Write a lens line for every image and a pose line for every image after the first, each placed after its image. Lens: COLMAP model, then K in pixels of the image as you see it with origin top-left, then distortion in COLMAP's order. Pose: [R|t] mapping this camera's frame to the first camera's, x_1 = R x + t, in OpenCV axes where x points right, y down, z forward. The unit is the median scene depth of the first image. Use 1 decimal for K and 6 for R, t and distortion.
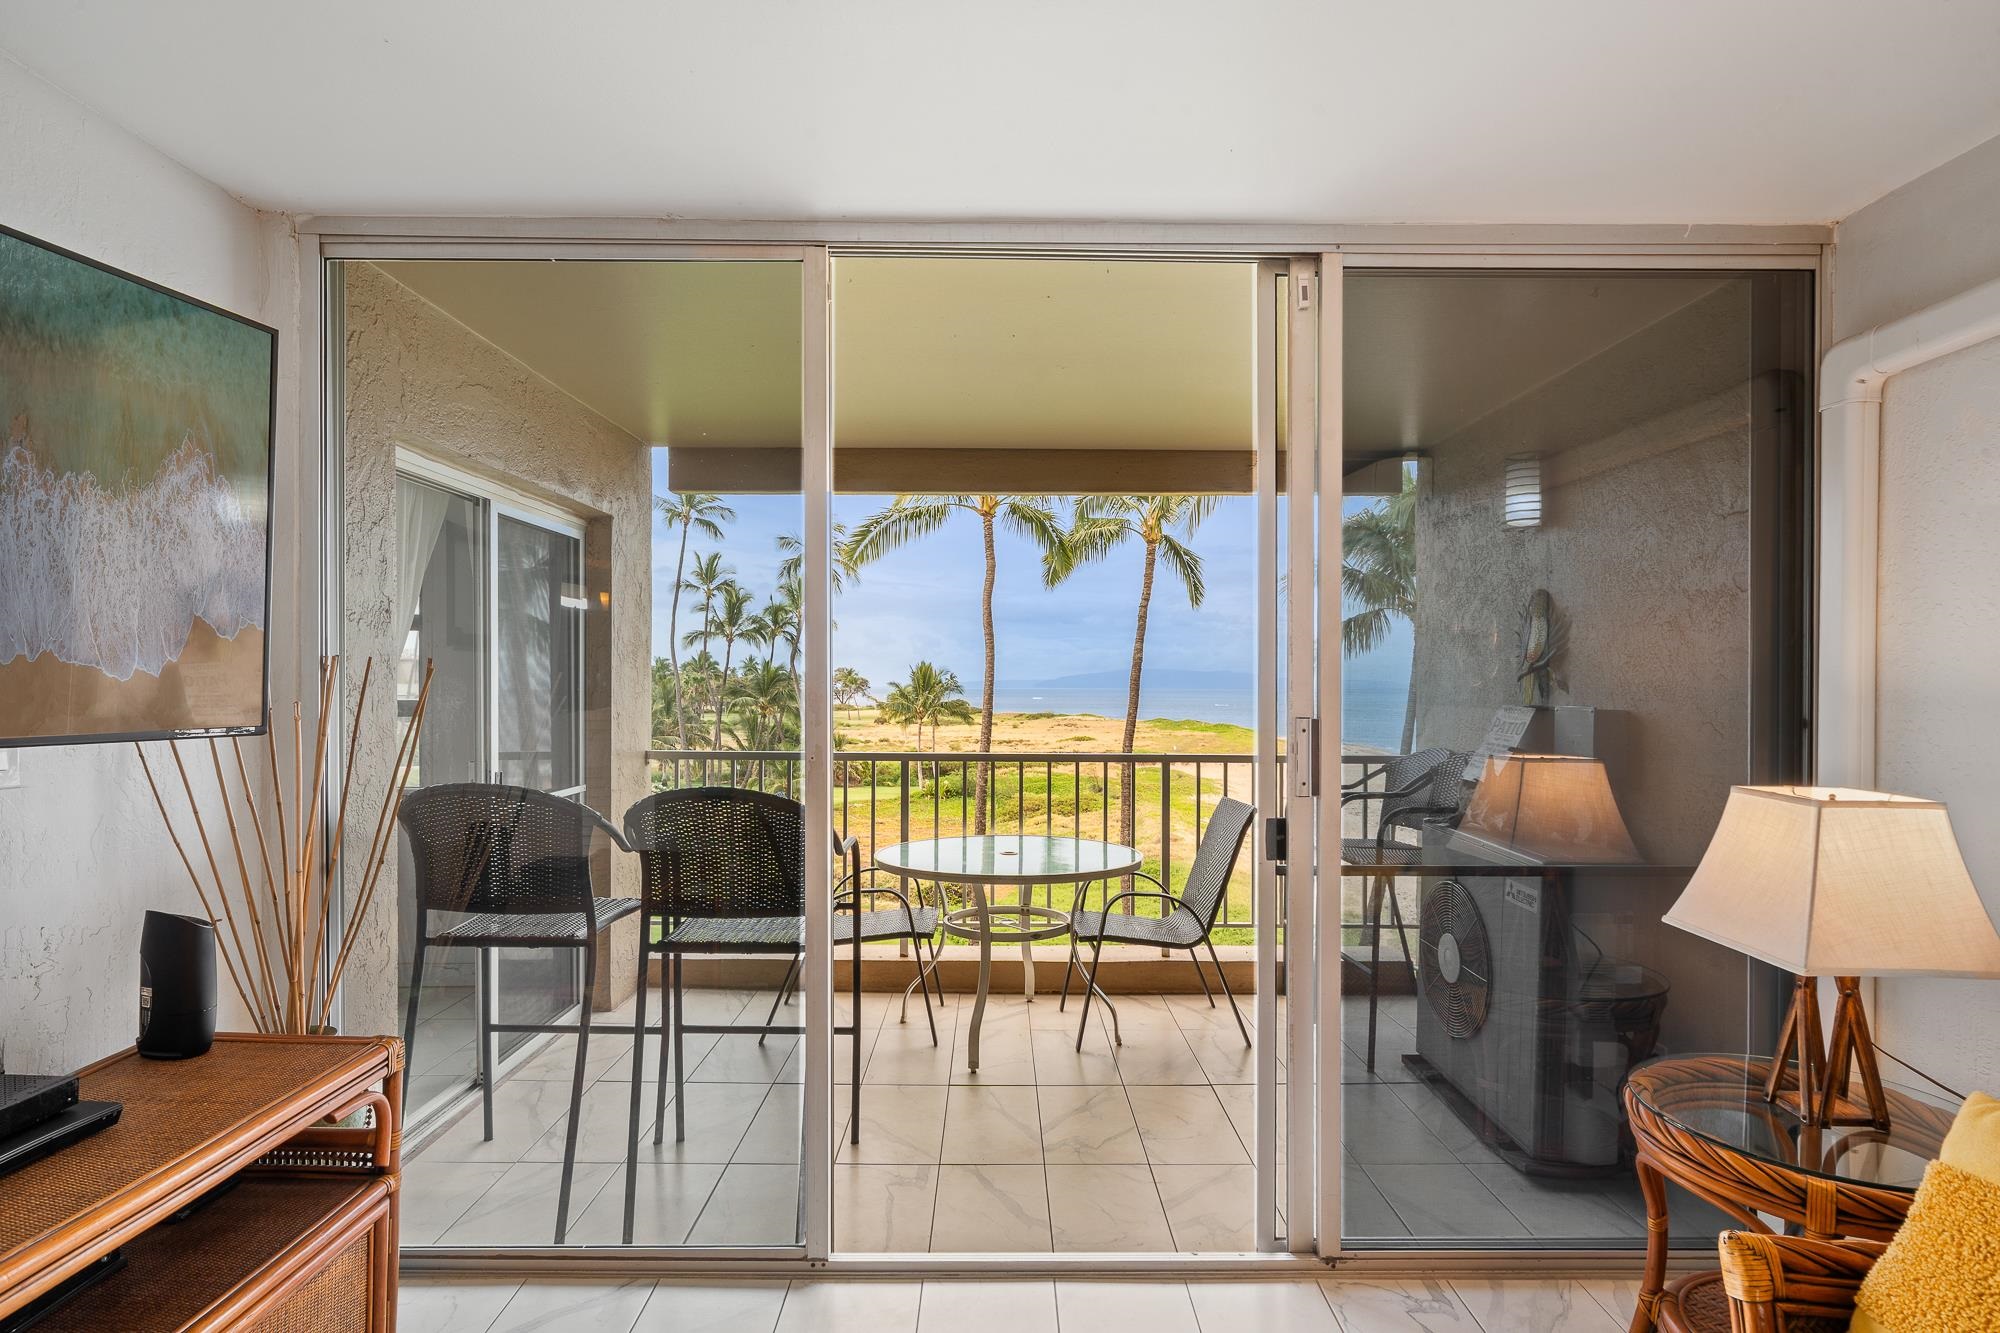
lens RADIAL K [[1050.4, 0, 1008.7], [0, 1050.4, 689.8], [0, 0, 1]] dist [0.001503, -0.001016]
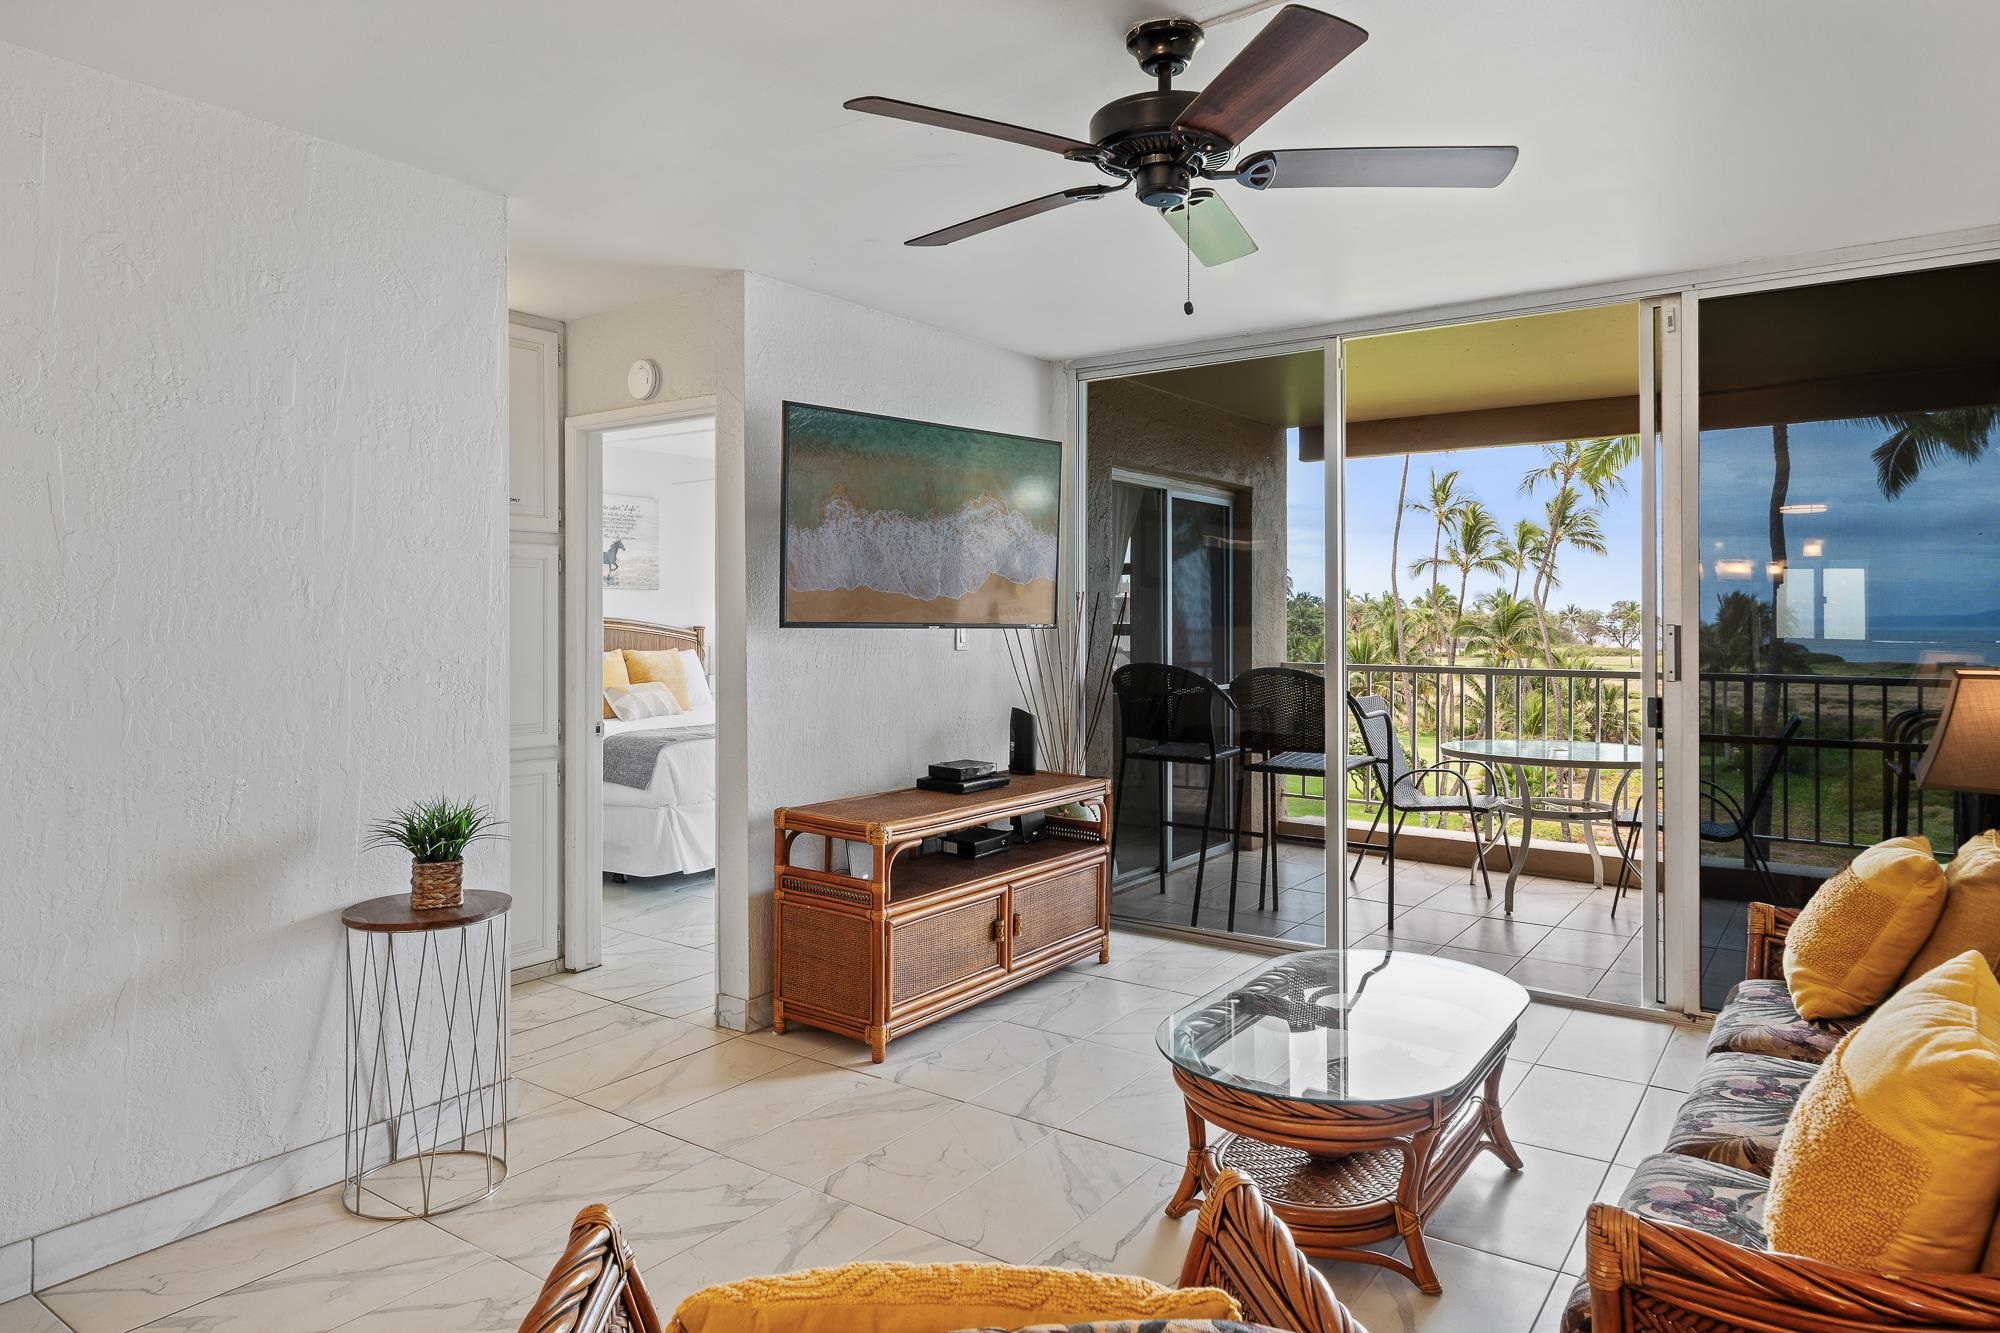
lens RADIAL K [[1213.8, 0, 1010.0], [0, 1213.8, 608.6], [0, 0, 1]] dist [0.001922, -0.001948]
pose [[0.811895, -0.007781, -0.583751, 0.362112], [-0.001958, 0.999869, -0.016052, 0.022933], [0.583800, 0.014176, 0.811774, -0.583318]]
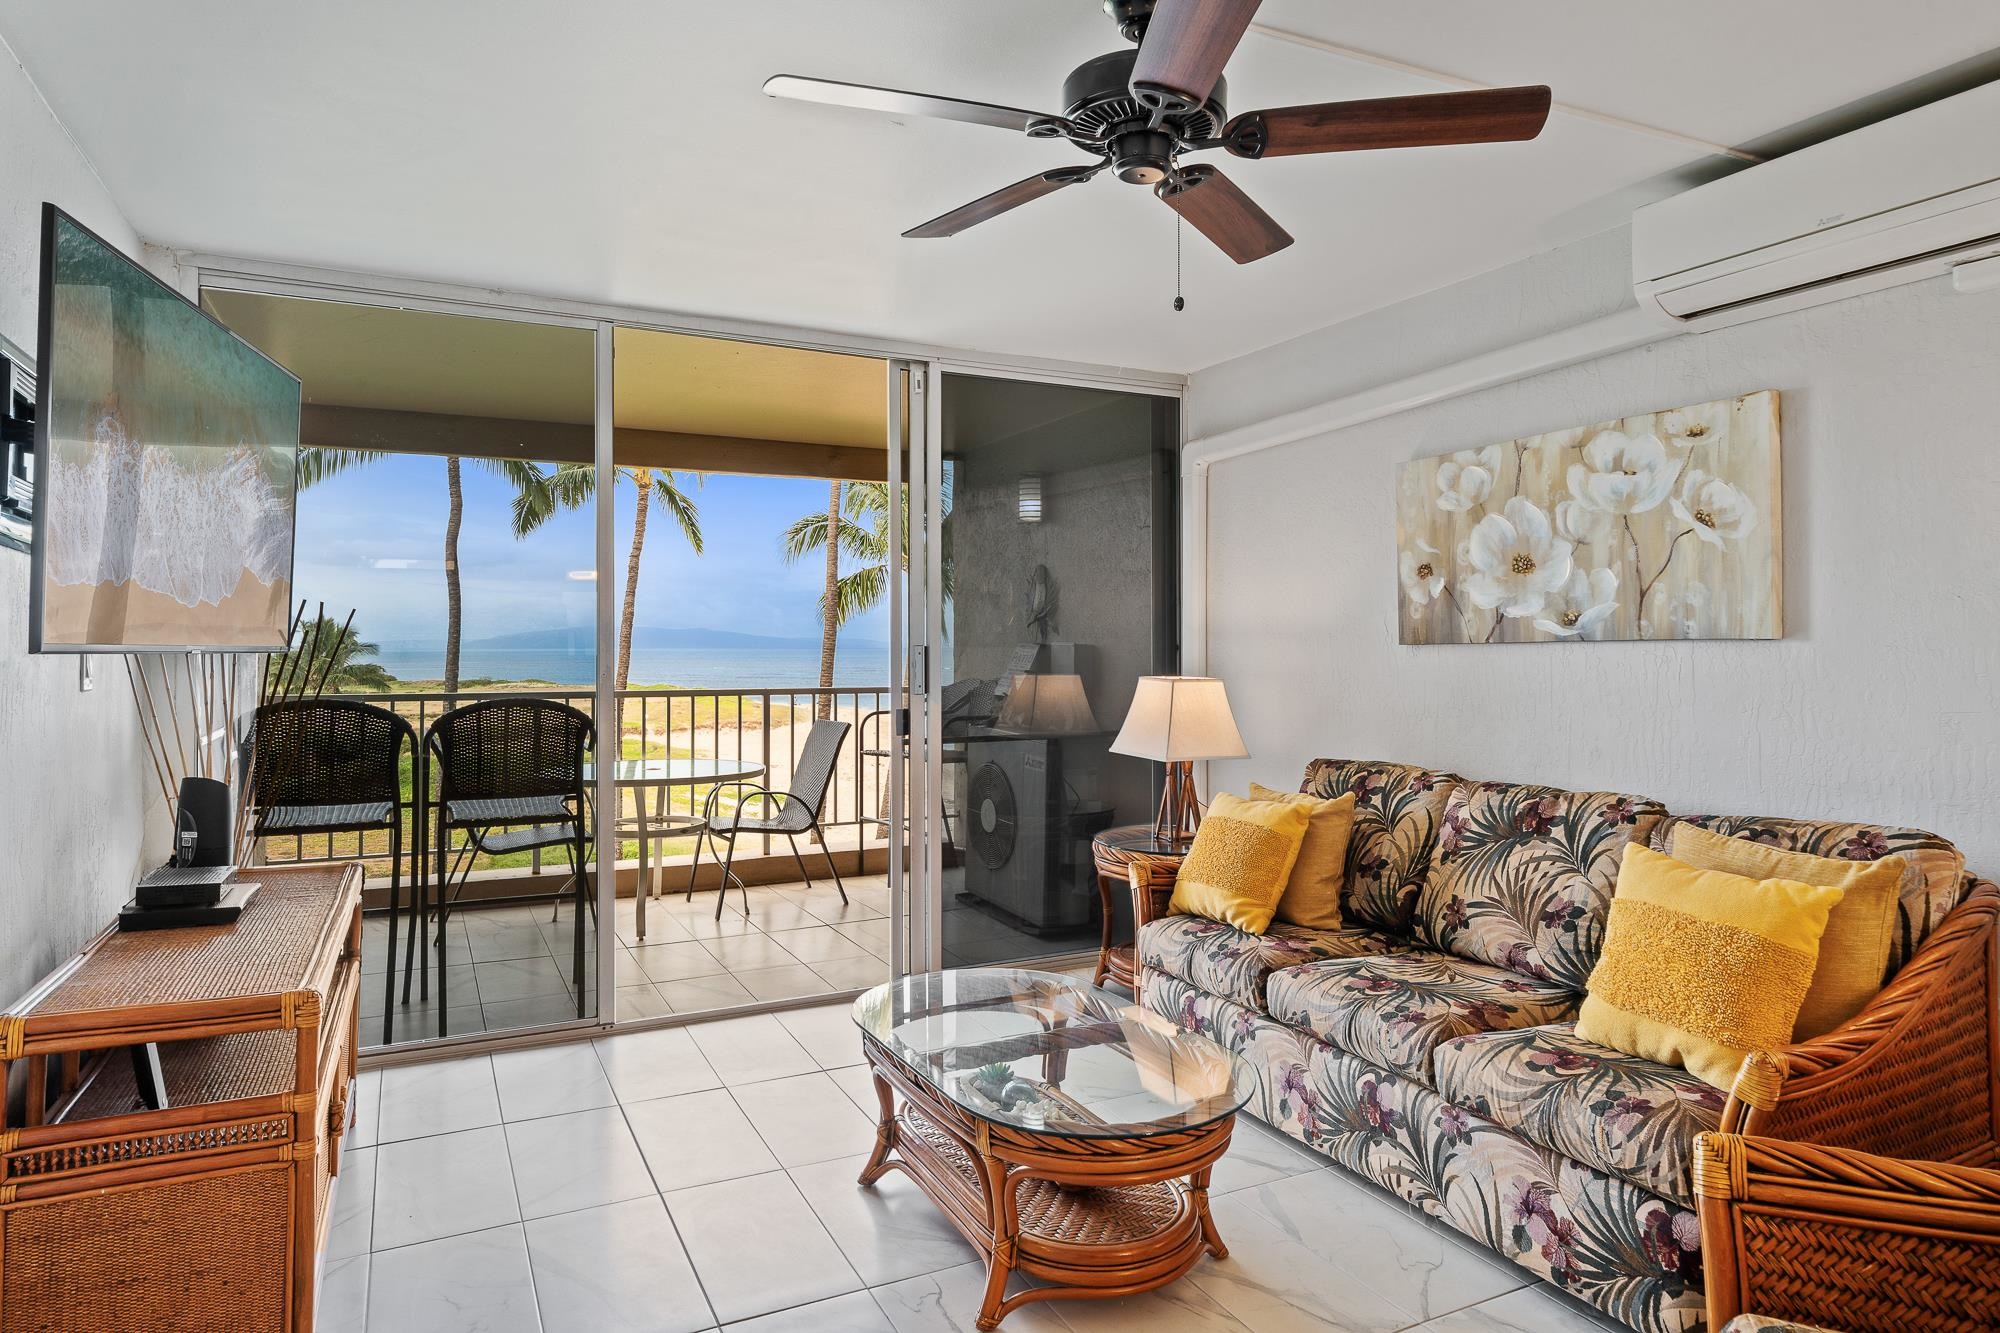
lens RADIAL K [[1177.8, 0, 1010.4], [0, 1177.8, 621.7], [0, 0, 1]] dist [-0.000175, -0.000343]
pose [[0.895724, 0.004643, 0.444586, -0.286224], [0.005987, 0.999729, -0.022504, 0.022632], [-0.444570, 0.022819, 0.895453, -0.491922]]
